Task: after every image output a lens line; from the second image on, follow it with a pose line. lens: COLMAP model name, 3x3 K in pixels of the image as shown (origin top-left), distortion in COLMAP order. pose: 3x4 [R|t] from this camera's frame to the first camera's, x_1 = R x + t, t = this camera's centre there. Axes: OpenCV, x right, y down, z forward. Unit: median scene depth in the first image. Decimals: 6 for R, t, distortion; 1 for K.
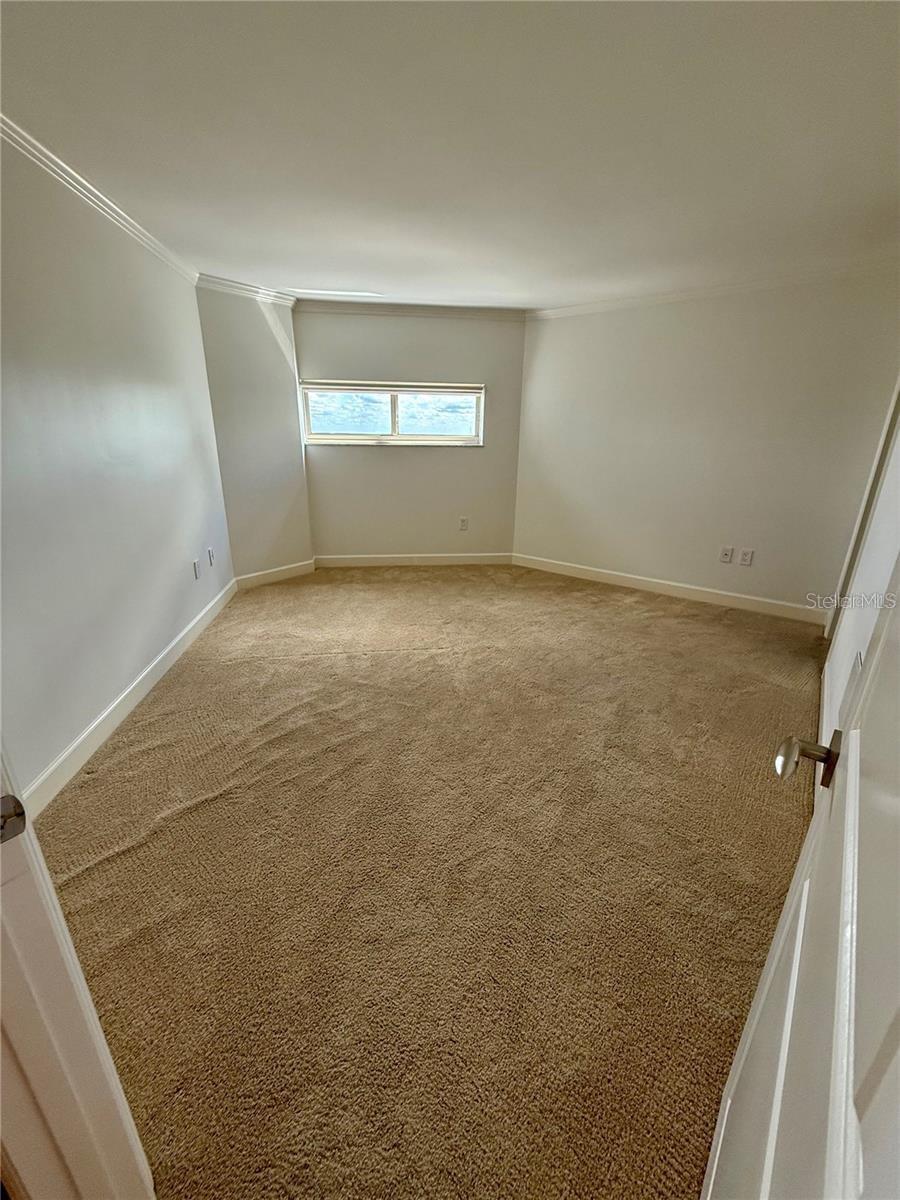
lens RADIAL K [[476.0, 0, 446.4], [0, 476.0, 600.2], [0, 0, 1]] dist [-0.000197, -0.000208]
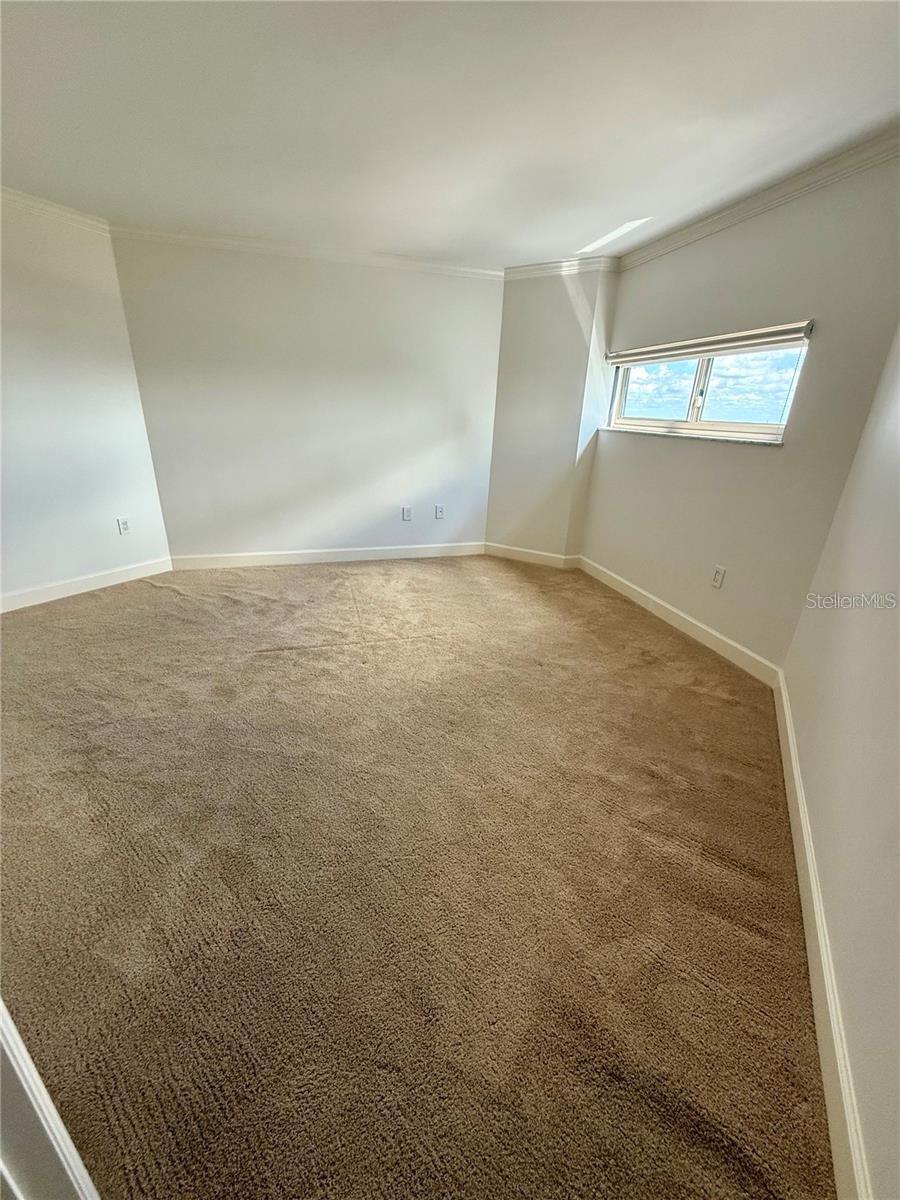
lens RADIAL K [[476.0, 0, 447.7], [0, 476.0, 597.2], [0, 0, 1]] dist [-0.000197, -0.000208]
pose [[0.143762, 0.358654, -0.922334, 0.574811], [-0.360558, 0.886936, 0.288690, -0.203543], [0.921591, 0.291052, 0.256823, 0.603485]]
